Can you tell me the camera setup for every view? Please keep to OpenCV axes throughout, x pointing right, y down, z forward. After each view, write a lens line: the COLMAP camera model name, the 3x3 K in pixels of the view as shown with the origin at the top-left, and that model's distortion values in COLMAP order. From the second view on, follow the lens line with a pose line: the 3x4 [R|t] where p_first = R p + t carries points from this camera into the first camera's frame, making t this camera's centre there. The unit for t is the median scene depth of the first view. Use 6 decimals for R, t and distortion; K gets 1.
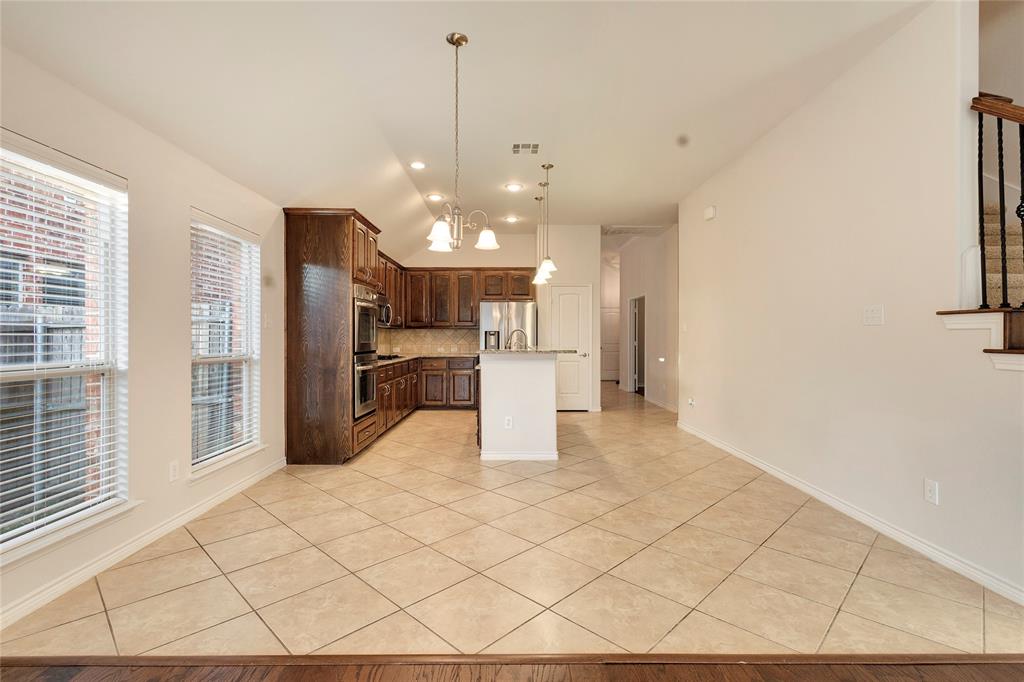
lens RADIAL K [[471.5, 0, 513.7], [0, 471.5, 335.7], [0, 0, 1]] dist [0.003766, 0.000212]
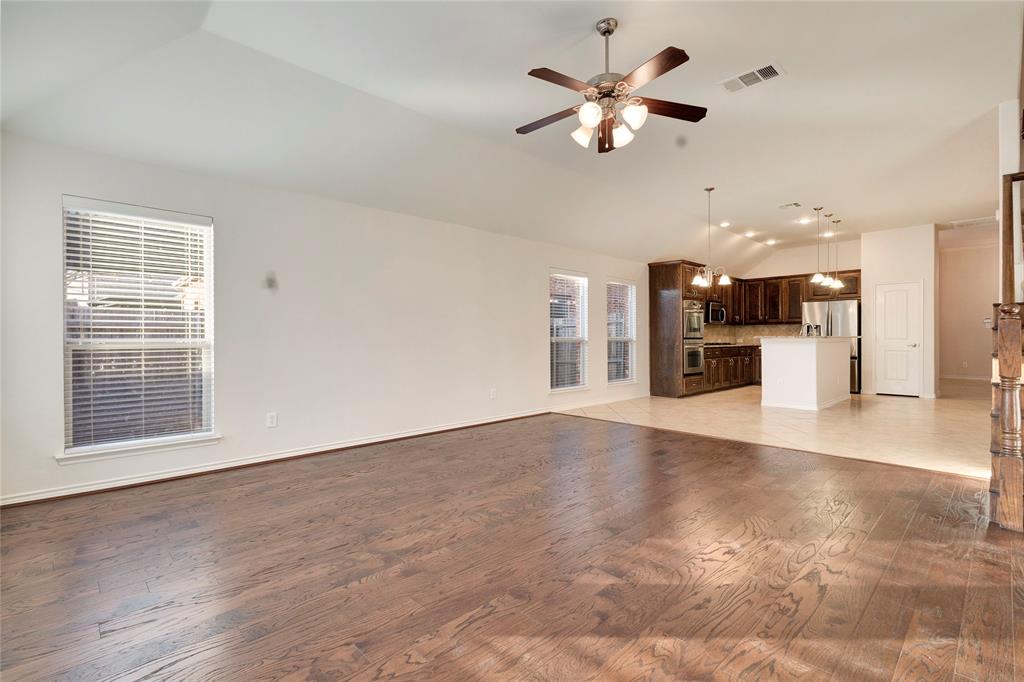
lens RADIAL K [[471.5, 0, 508.2], [0, 471.5, 338.3], [0, 0, 1]] dist [0.003766, 0.000212]
pose [[0.677713, -0.001029, -0.735326, 0.397109], [0.005494, 0.999978, 0.003664, 0.019469], [0.735306, -0.006523, 0.677704, -0.537826]]
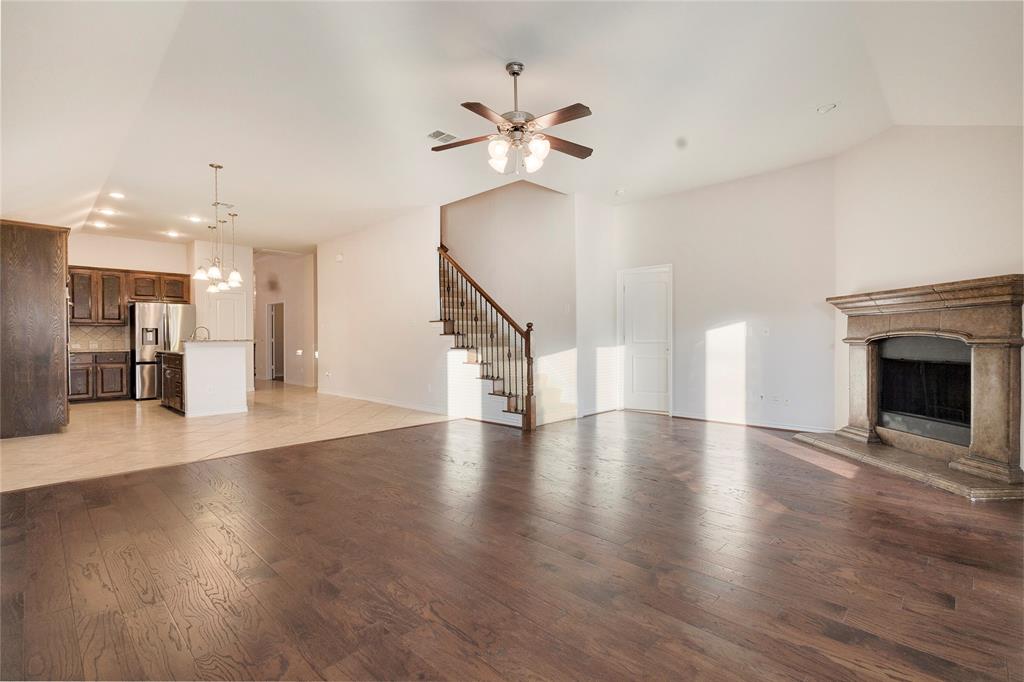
lens RADIAL K [[471.5, 0, 511.4], [0, 471.5, 339.2], [0, 0, 1]] dist [0.003766, 0.000212]
pose [[0.708037, -0.003872, 0.706165, -0.286923], [0.002497, 0.999992, 0.002979, 0.019383], [-0.706171, -0.000346, 0.708041, -0.521840]]
